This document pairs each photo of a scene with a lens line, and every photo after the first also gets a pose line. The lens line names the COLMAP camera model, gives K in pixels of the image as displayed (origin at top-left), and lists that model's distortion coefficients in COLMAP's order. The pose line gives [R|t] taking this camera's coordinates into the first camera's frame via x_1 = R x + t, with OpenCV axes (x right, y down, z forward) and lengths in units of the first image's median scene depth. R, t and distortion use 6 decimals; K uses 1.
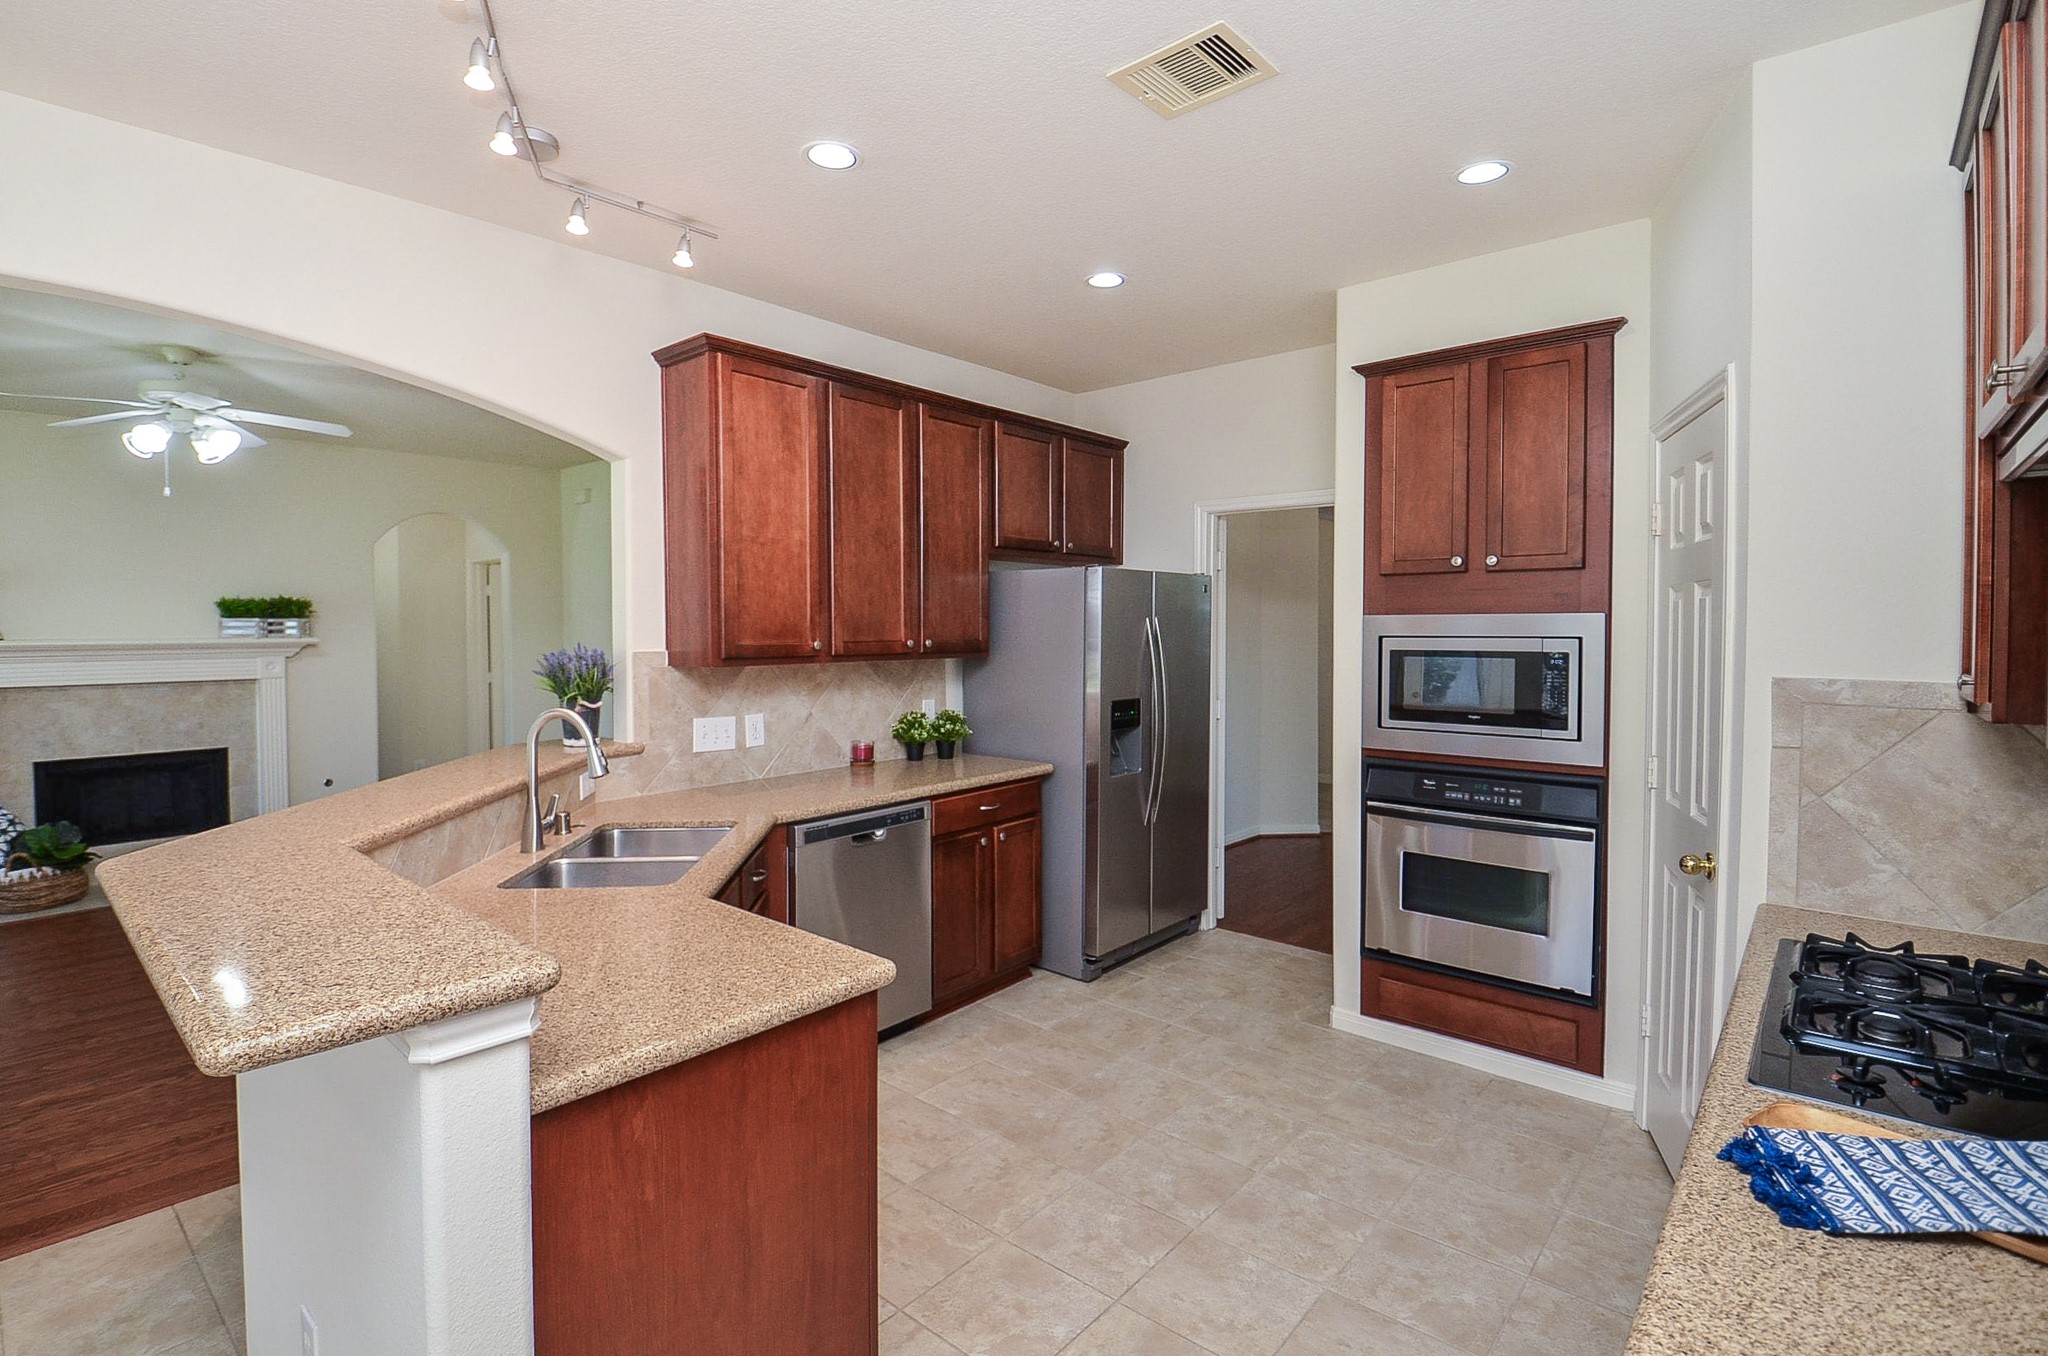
lens RADIAL K [[958.0, 0, 1012.6], [0, 958.0, 662.8], [0, 0, 1]] dist [-0.031017, -0.000185]
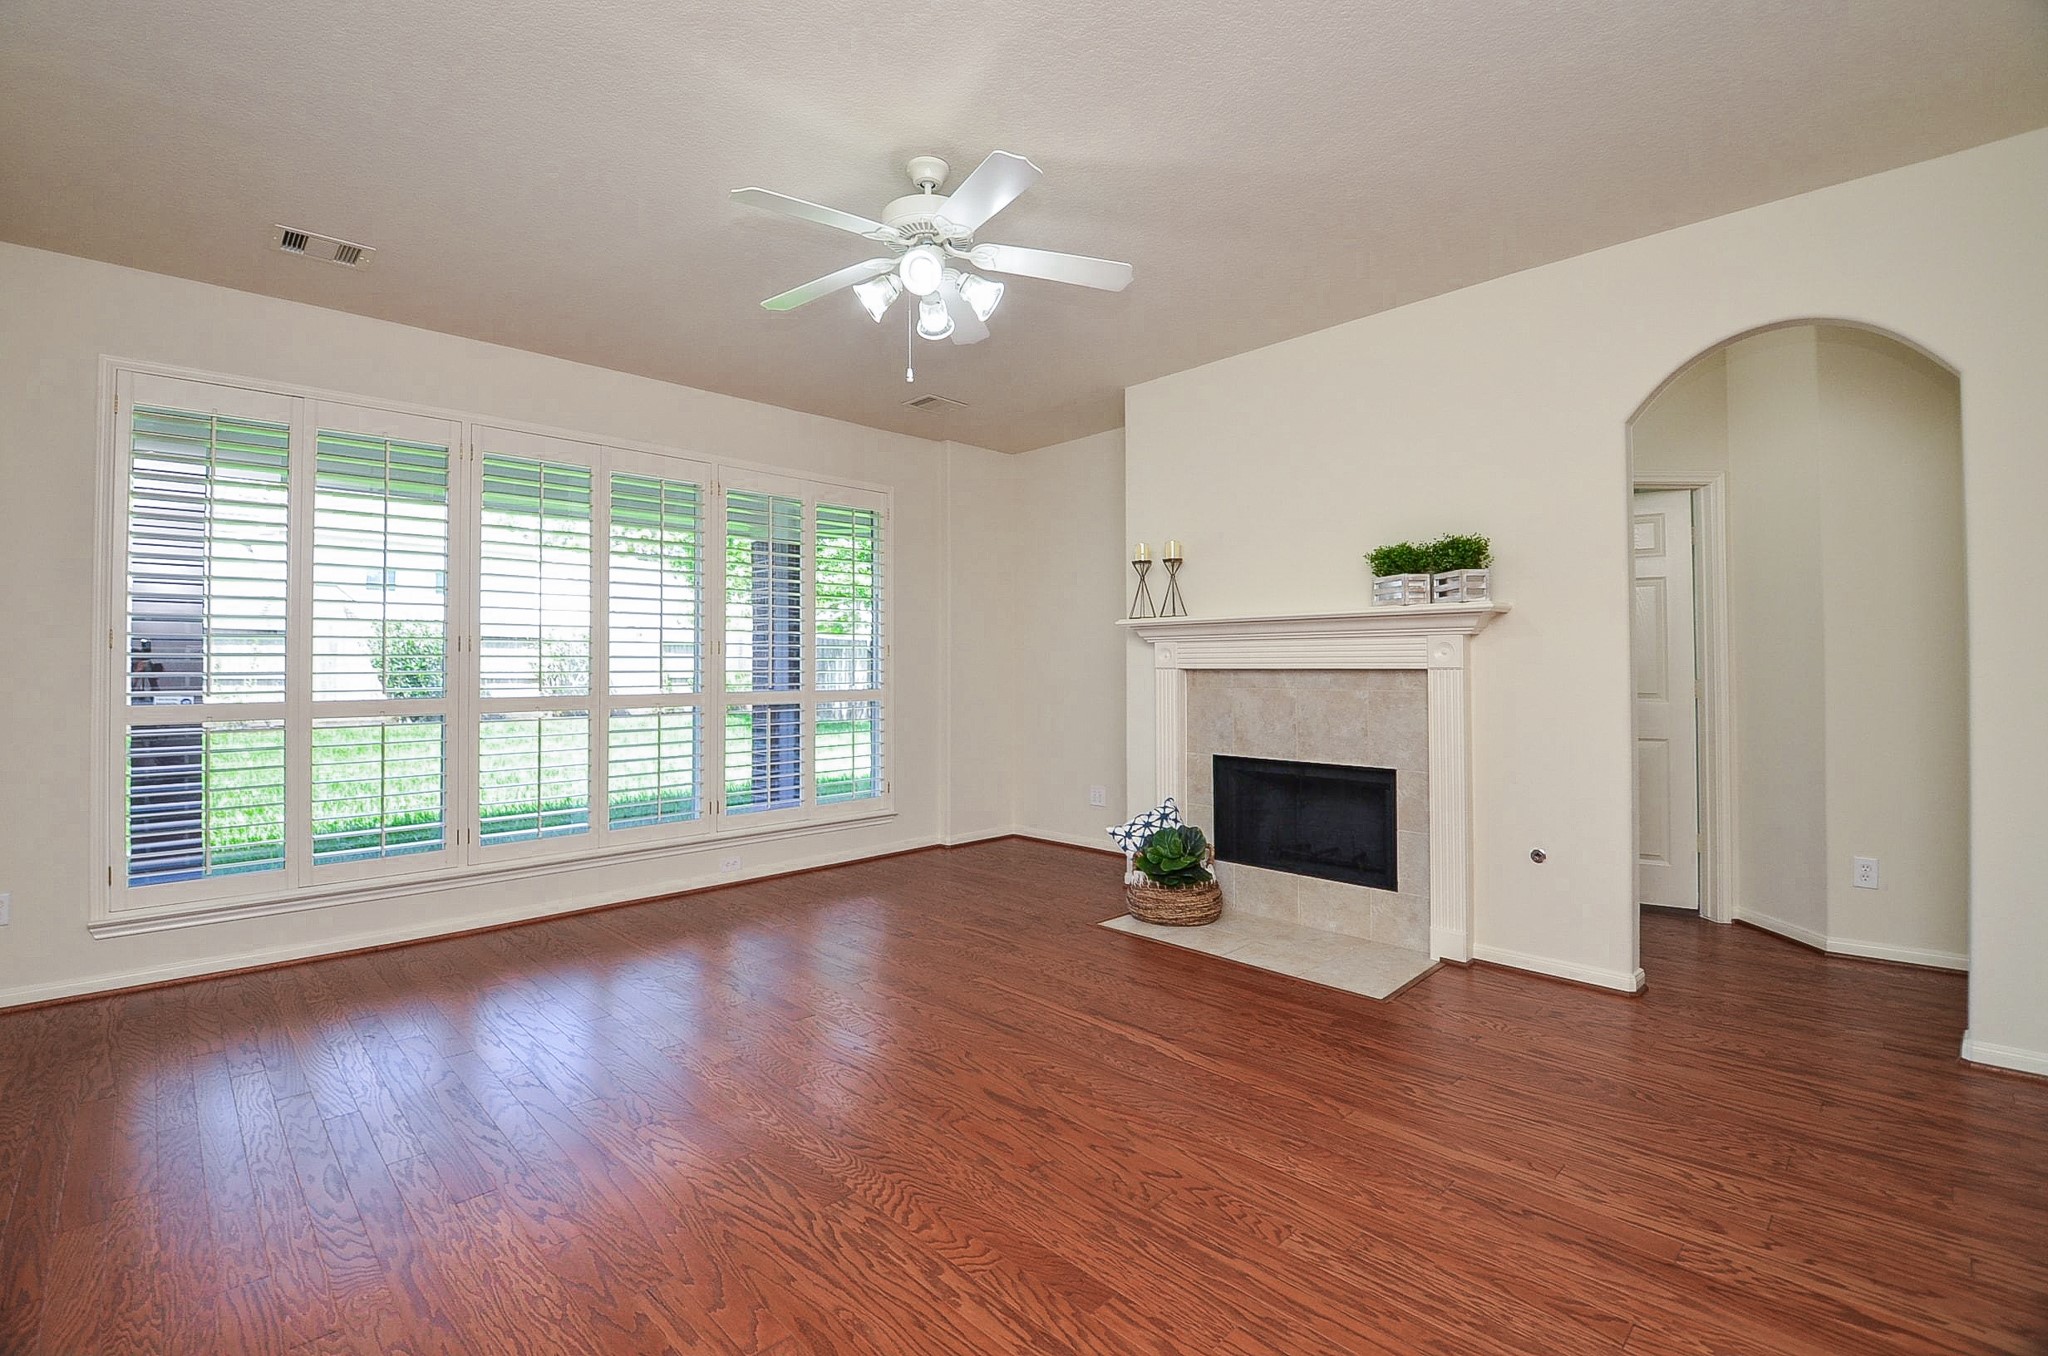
lens RADIAL K [[911.0, 0, 1016.5], [0, 911.0, 647.6], [0, 0, 1]] dist [0.005205, -0.009360]
pose [[-0.092098, -0.017486, -0.995596, -0.159597], [-0.032345, 0.999371, -0.014560, 0.021720], [0.995224, 0.030862, -0.092606, 0.797910]]
